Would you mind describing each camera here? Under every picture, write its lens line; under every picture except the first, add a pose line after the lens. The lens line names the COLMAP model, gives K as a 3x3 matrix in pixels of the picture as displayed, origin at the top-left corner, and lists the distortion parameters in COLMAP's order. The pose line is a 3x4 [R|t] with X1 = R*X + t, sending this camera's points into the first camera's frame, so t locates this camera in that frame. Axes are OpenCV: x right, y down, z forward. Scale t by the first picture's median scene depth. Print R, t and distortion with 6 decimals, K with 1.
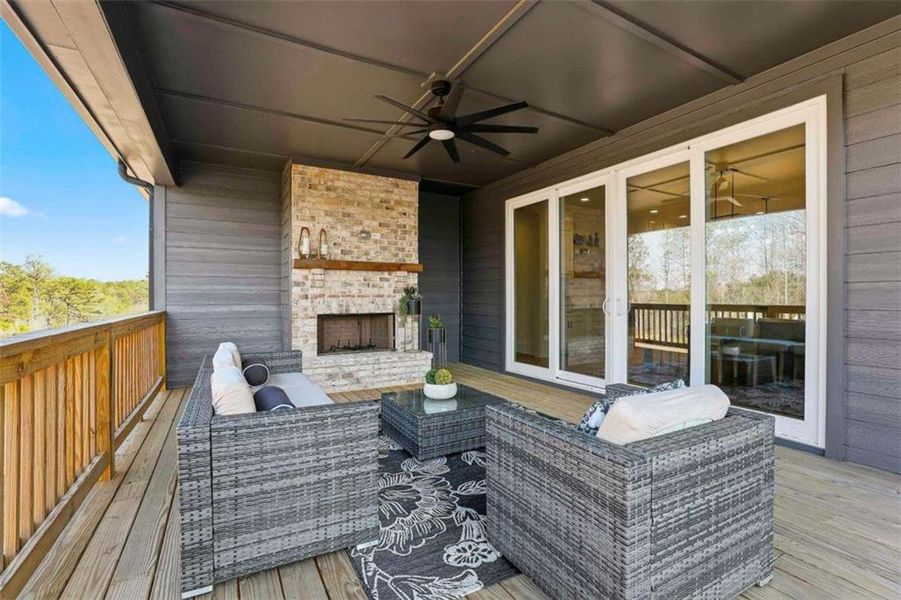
lens RADIAL K [[416.3, 0, 456.1], [0, 416.3, 298.2], [0, 0, 1]] dist [-0.038877, 0.009524]
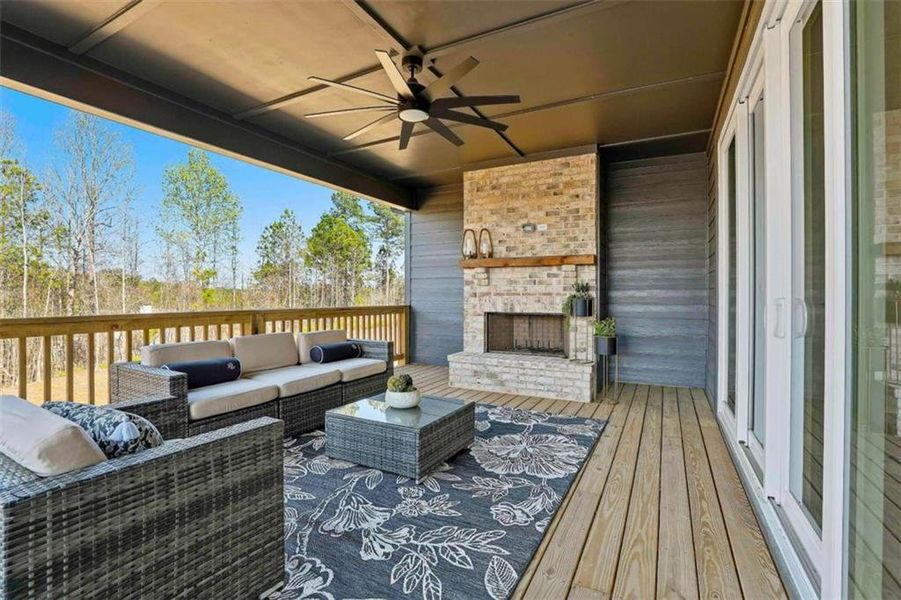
lens RADIAL K [[416.3, 0, 450.4], [0, 416.3, 295.1], [0, 0, 1]] dist [-0.038877, 0.009524]
pose [[0.535202, -0.000270, -0.844724, 0.467262], [-0.008183, 0.999951, -0.005505, 0.003436], [0.844685, 0.009858, 0.535174, 0.358909]]
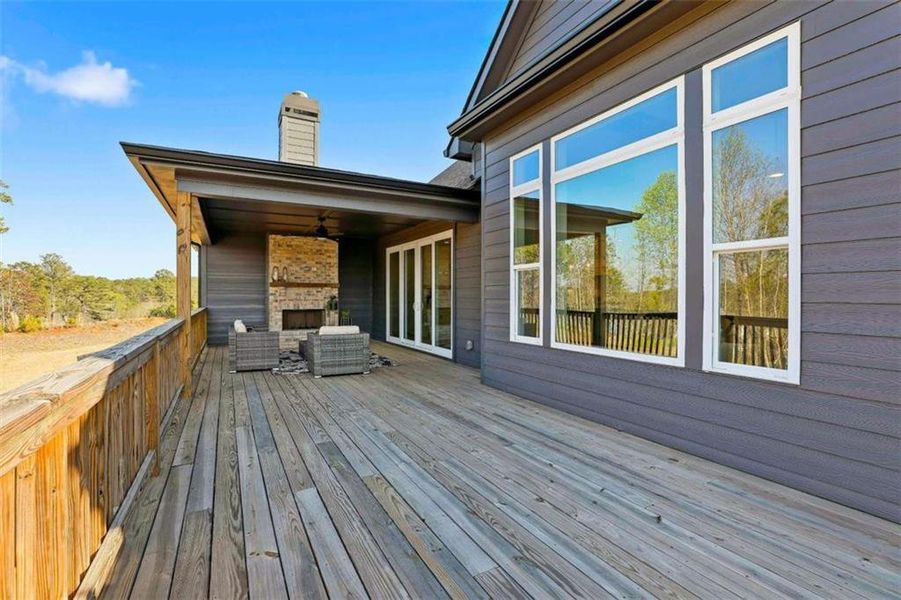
lens RADIAL K [[416.3, 0, 450.5], [0, 416.3, 301.9], [0, 0, 1]] dist [-0.038877, 0.009524]
pose [[0.999792, 0.005653, -0.019591, 0.482206], [-0.005449, 0.999930, 0.010470, -0.021922], [0.019649, -0.010362, 0.999753, -0.913234]]
